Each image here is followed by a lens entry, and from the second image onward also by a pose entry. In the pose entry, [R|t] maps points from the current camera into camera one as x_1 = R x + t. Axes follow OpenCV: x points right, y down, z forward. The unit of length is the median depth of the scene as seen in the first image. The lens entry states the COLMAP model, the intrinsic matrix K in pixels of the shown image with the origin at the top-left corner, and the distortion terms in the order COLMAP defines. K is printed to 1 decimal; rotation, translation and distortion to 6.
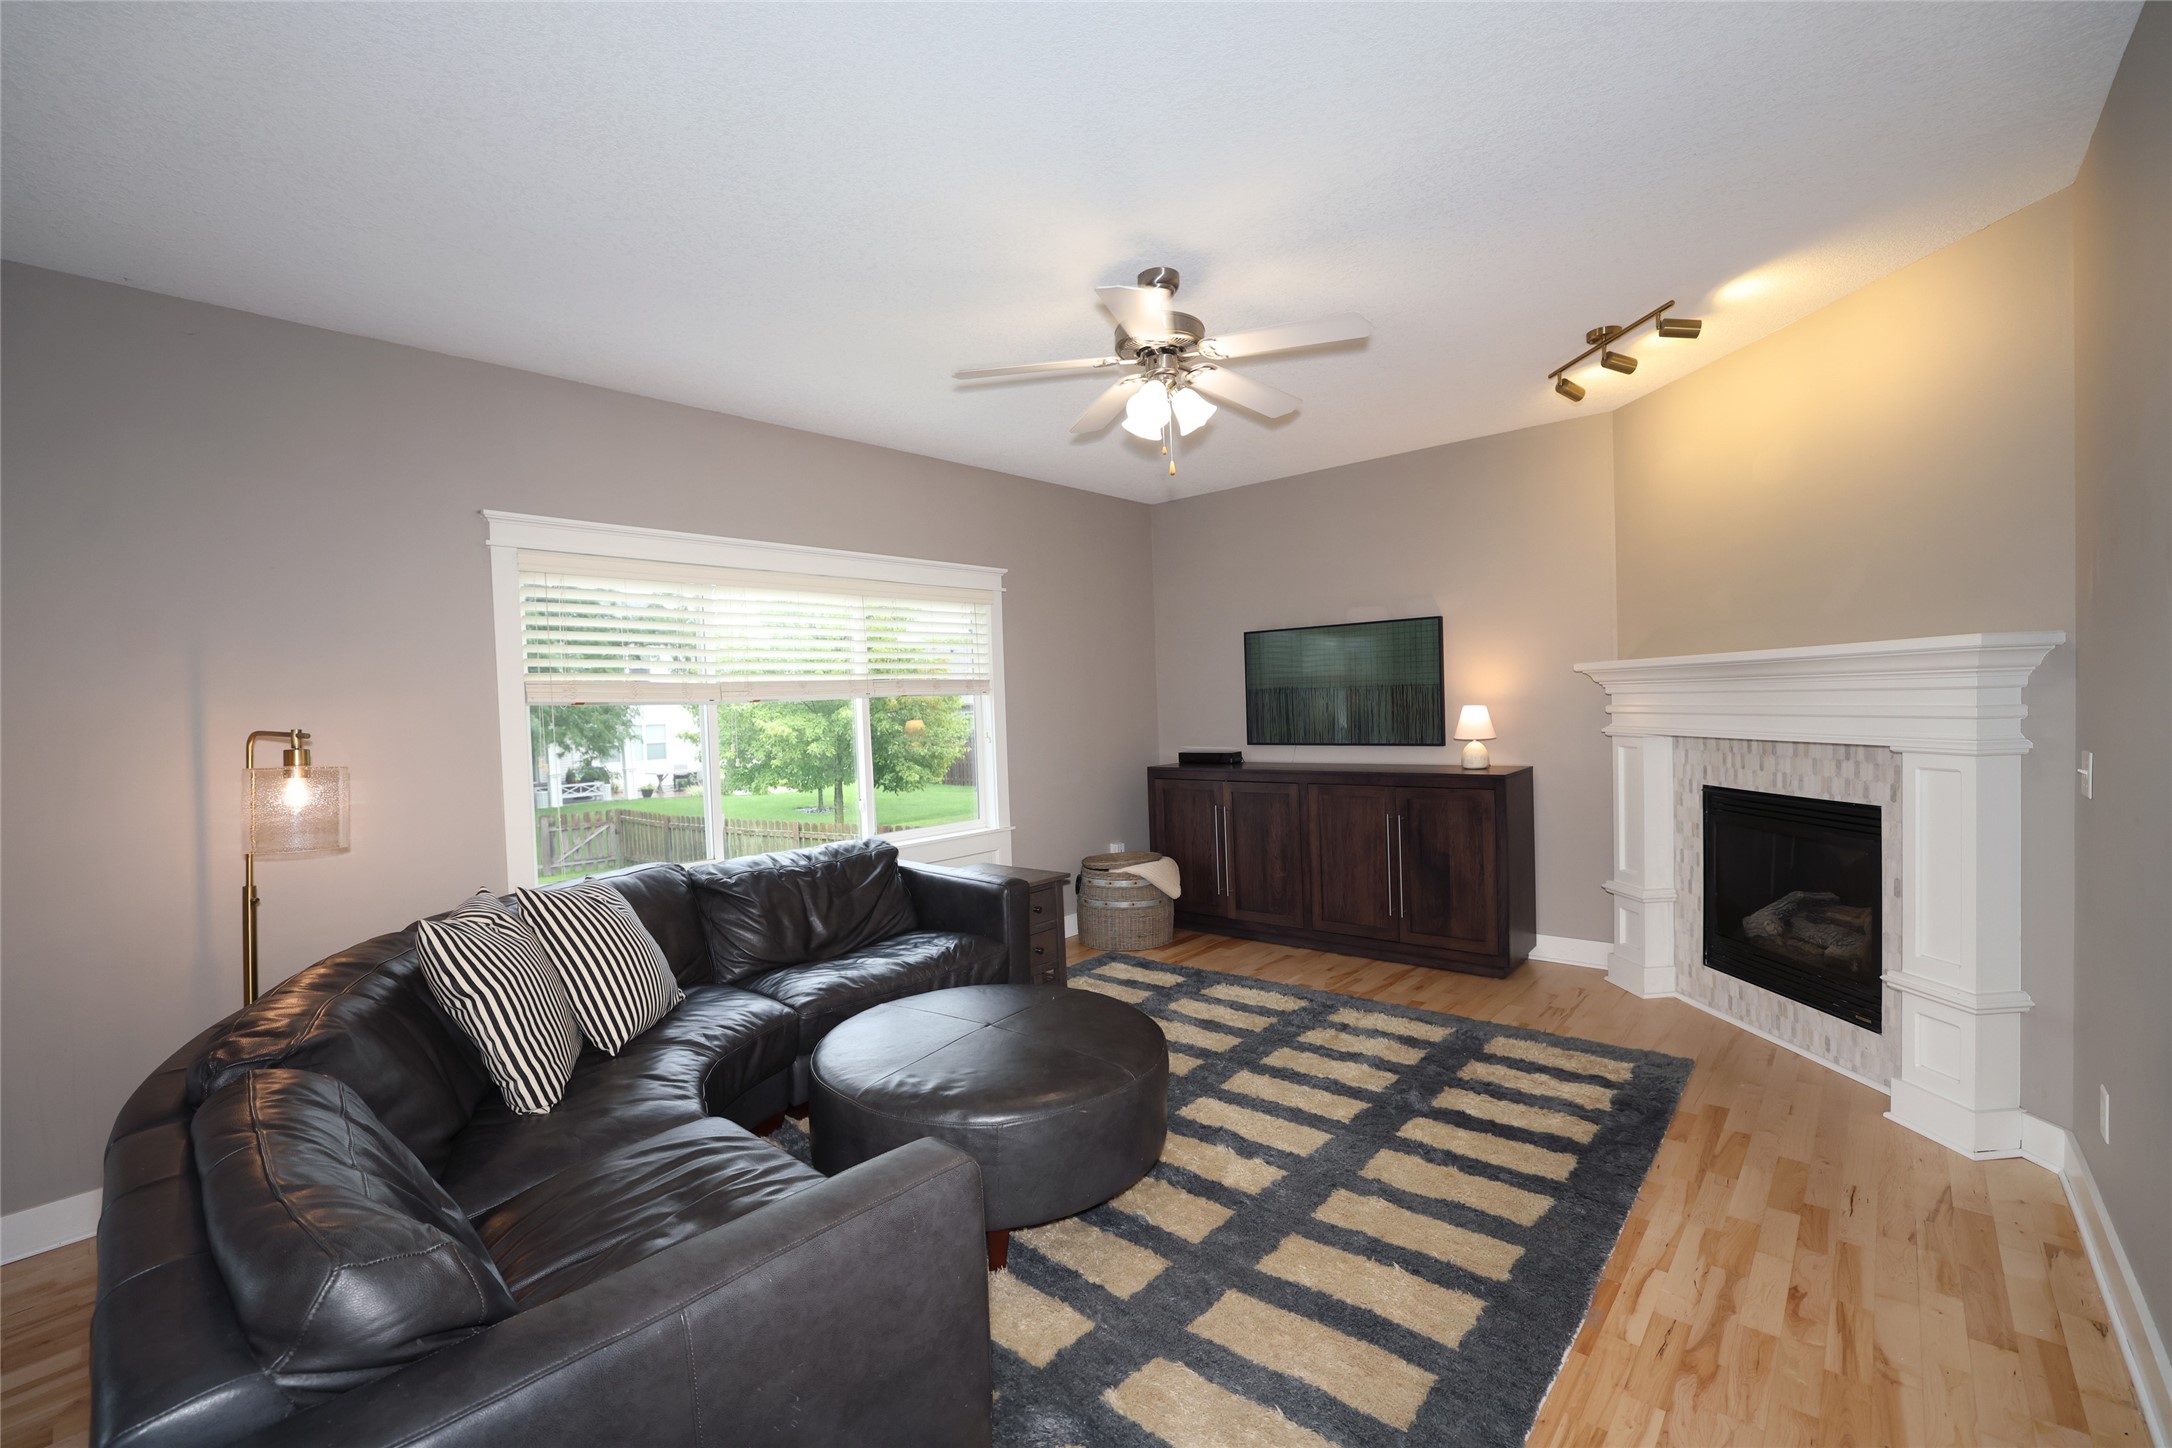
lens RADIAL K [[926.1, 0, 1080.8], [0, 926.1, 726.6], [0, 0, 1]] dist [-0.042960, 0.017816]
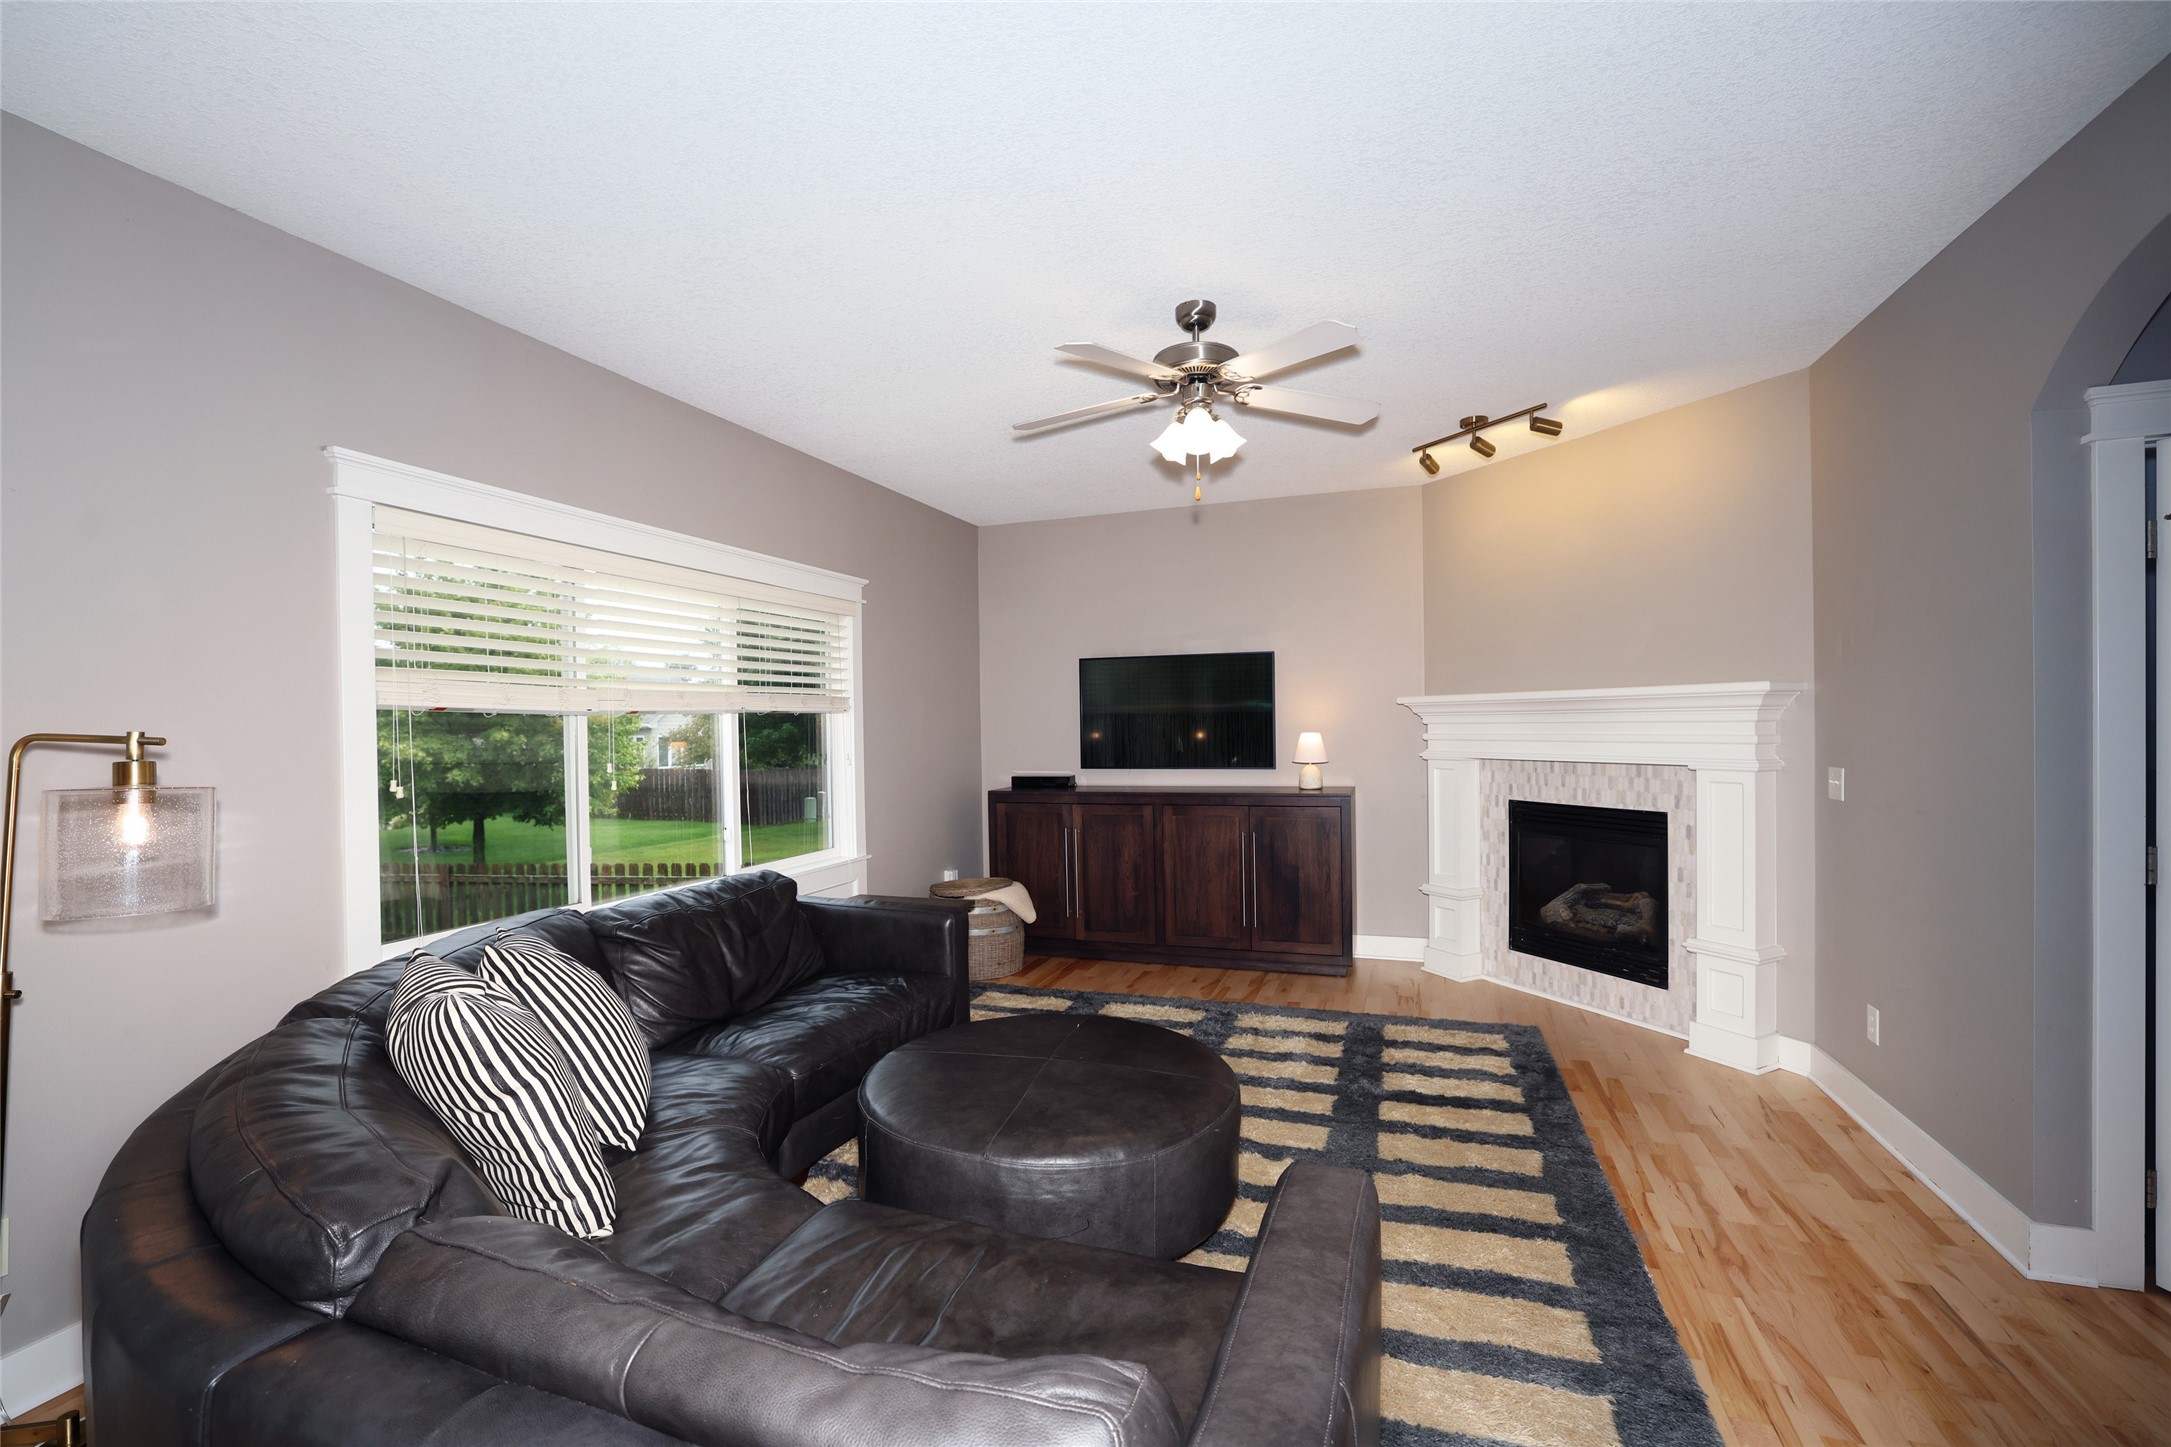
lens RADIAL K [[925.7, 0, 1080.3], [0, 925.7, 726.1], [0, 0, 1]] dist [-0.042960, 0.017816]
pose [[0.929465, 0.018144, 0.368465, -0.318536], [-0.006245, 0.999421, -0.033460, 0.011329], [-0.368858, 0.028799, 0.929039, 0.078633]]
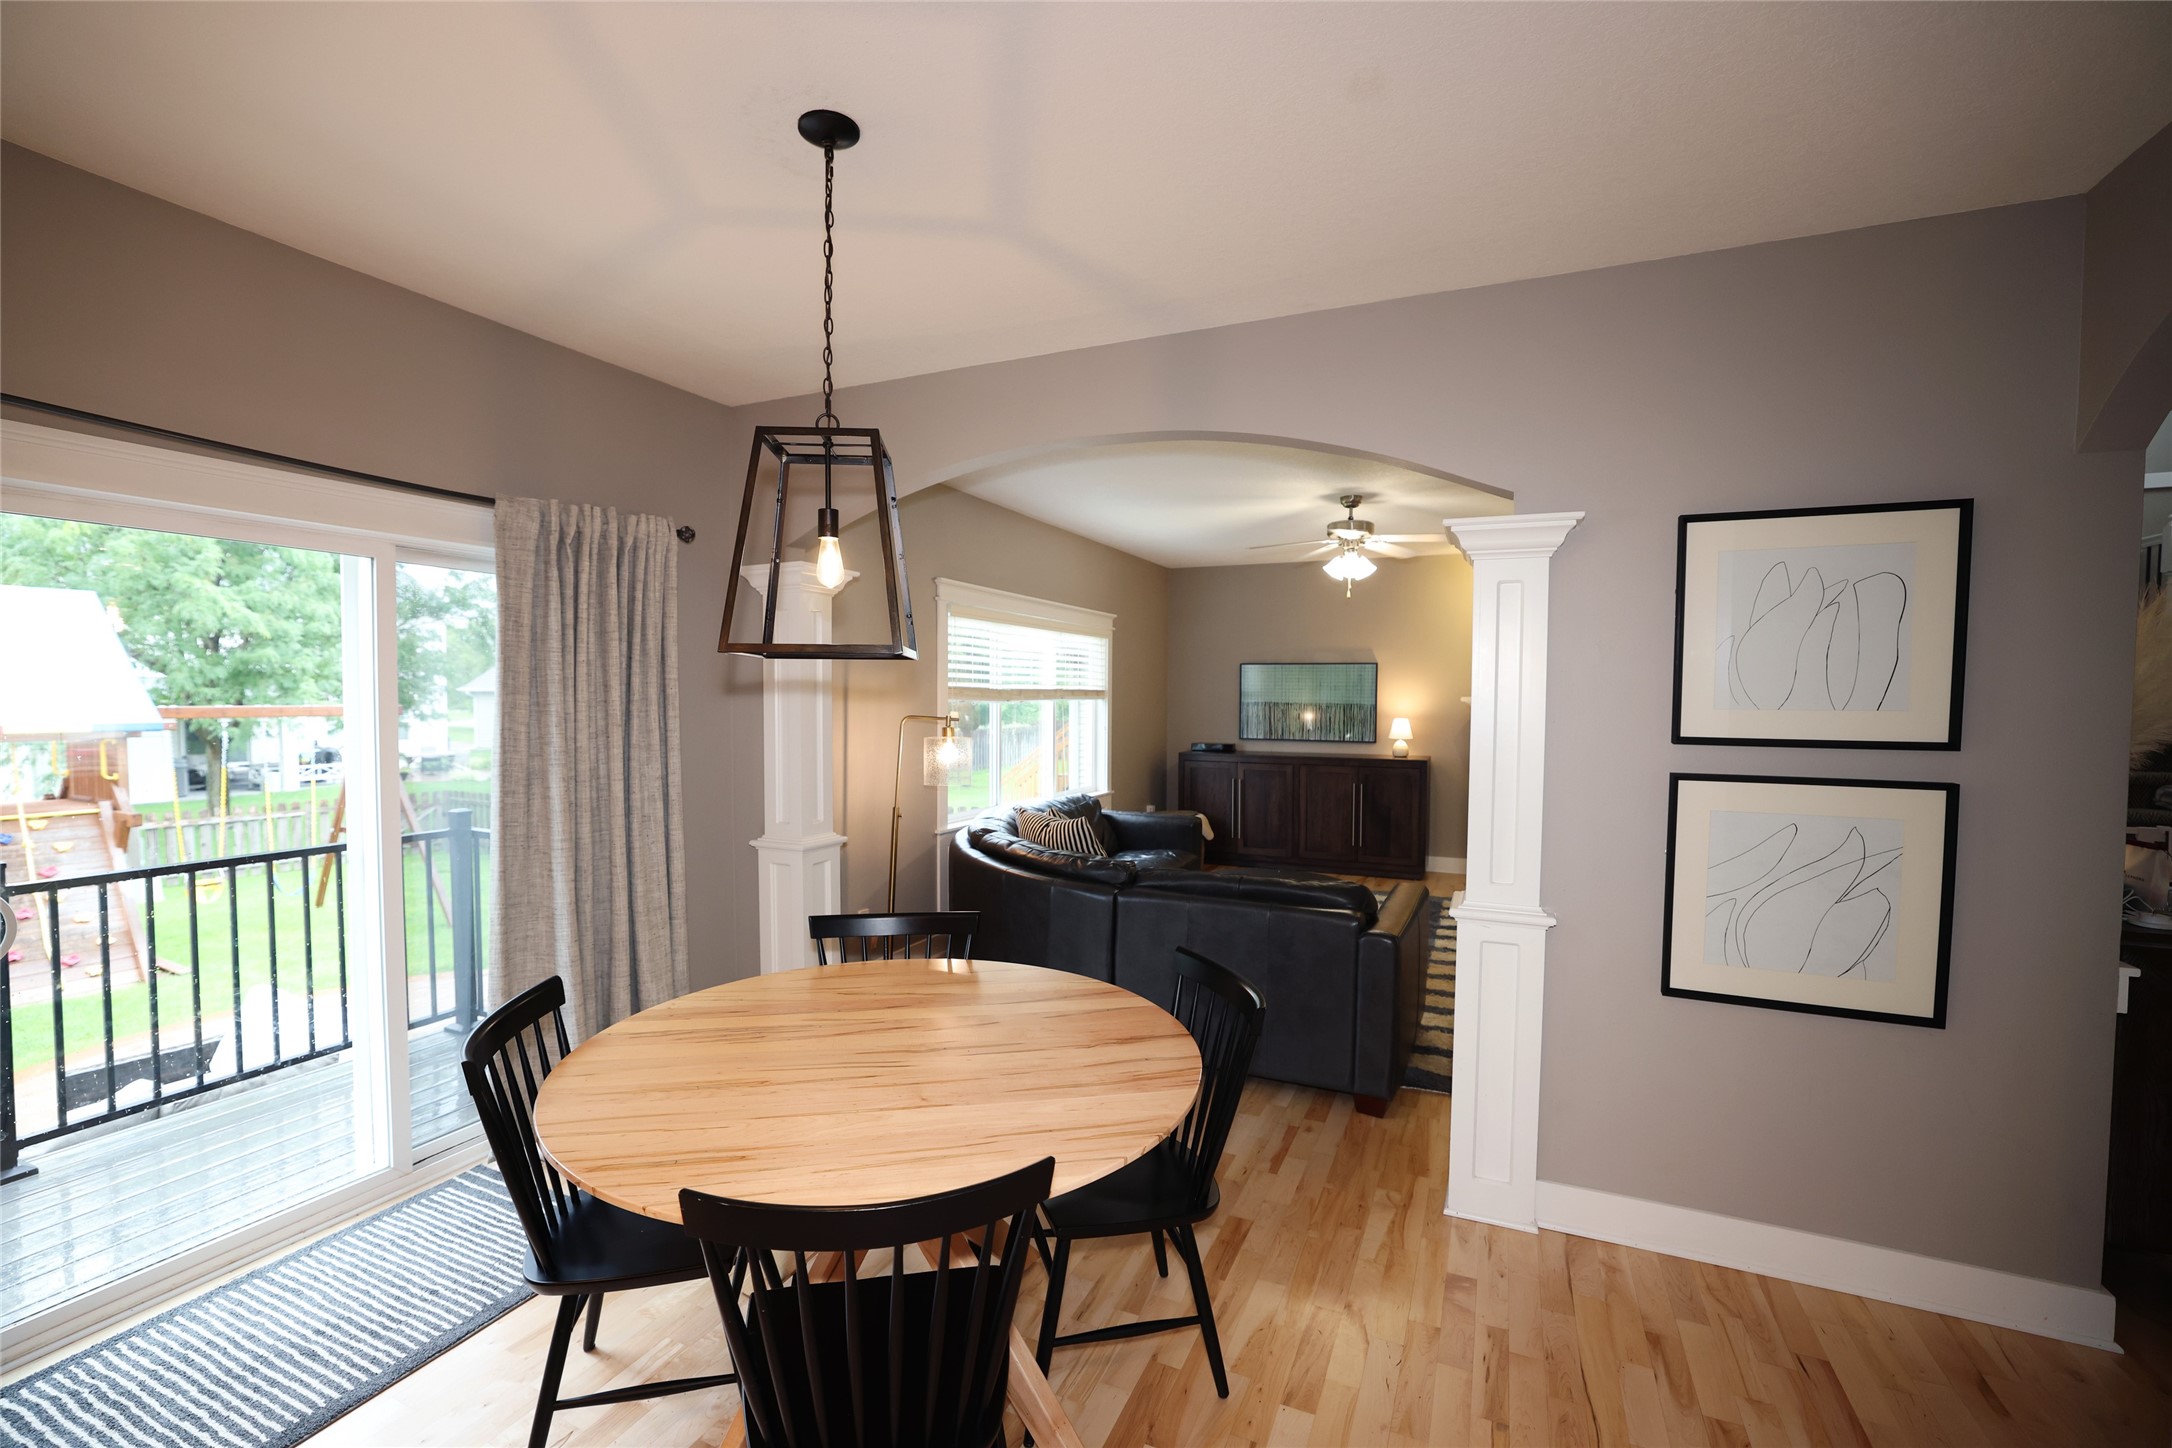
lens RADIAL K [[926.1, 0, 1080.8], [0, 926.1, 726.6], [0, 0, 1]] dist [-0.042960, 0.017816]
pose [[0.957273, 0.032265, 0.287381, -0.795632], [-0.032788, 0.999458, -0.002997, 0.018559], [-0.287322, -0.006554, 0.957812, -0.569751]]
